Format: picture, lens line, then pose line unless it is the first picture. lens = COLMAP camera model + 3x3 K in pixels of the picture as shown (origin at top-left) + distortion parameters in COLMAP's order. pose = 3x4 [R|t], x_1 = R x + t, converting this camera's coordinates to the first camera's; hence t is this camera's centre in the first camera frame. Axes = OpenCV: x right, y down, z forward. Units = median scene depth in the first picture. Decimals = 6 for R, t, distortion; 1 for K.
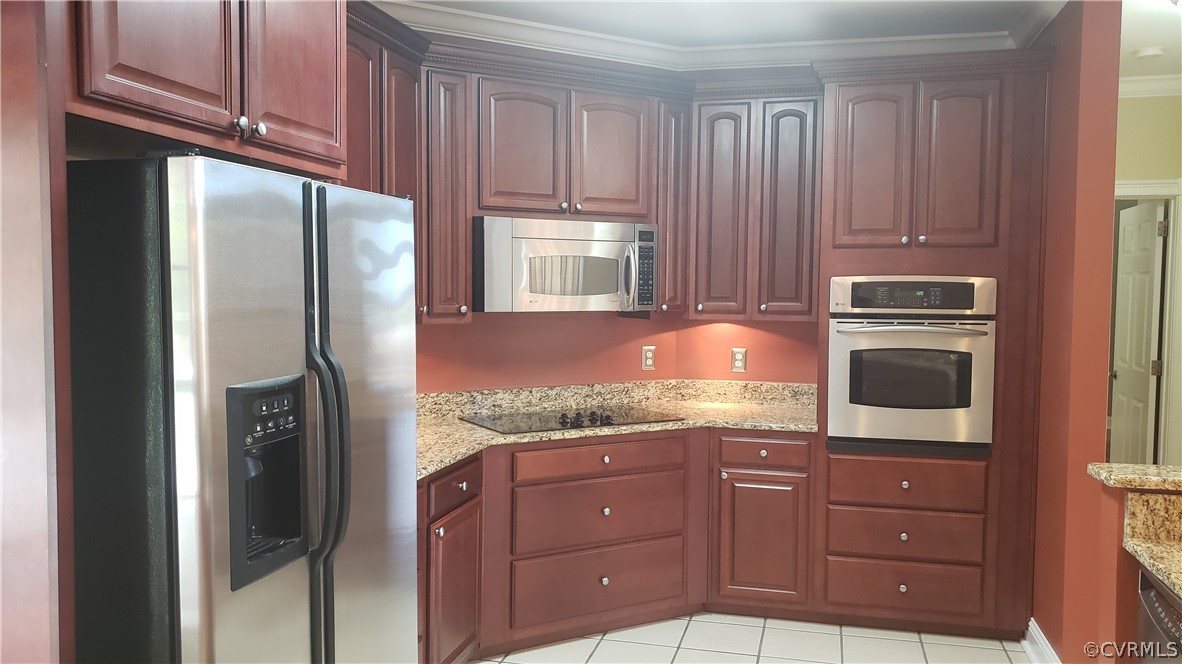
lens RADIAL K [[904.5, 0, 591.0], [0, 904.5, 332.0], [0, 0, 1]] dist [0.084644, -0.148593]
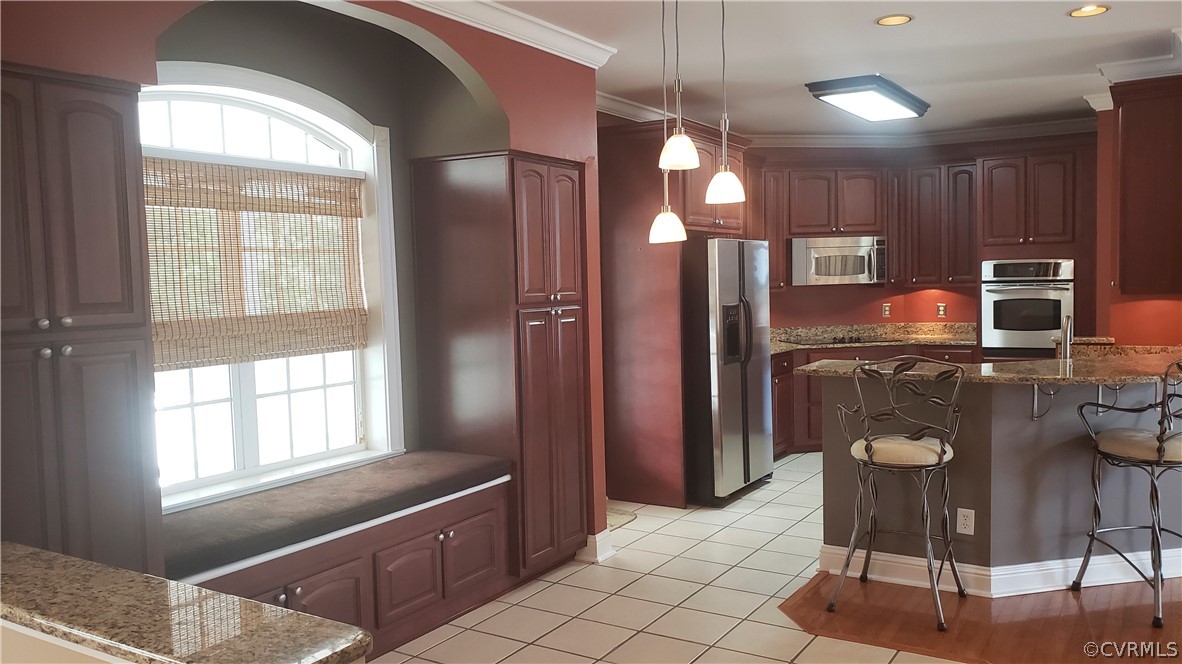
lens RADIAL K [[904.5, 0, 591.0], [0, 904.5, 332.0], [0, 0, 1]] dist [0.084644, -0.148593]
pose [[0.951273, -0.011370, -0.308141, 0.074356], [0.015710, 0.999809, 0.011607, 0.049011], [0.307950, -0.015882, 0.951270, -1.022393]]
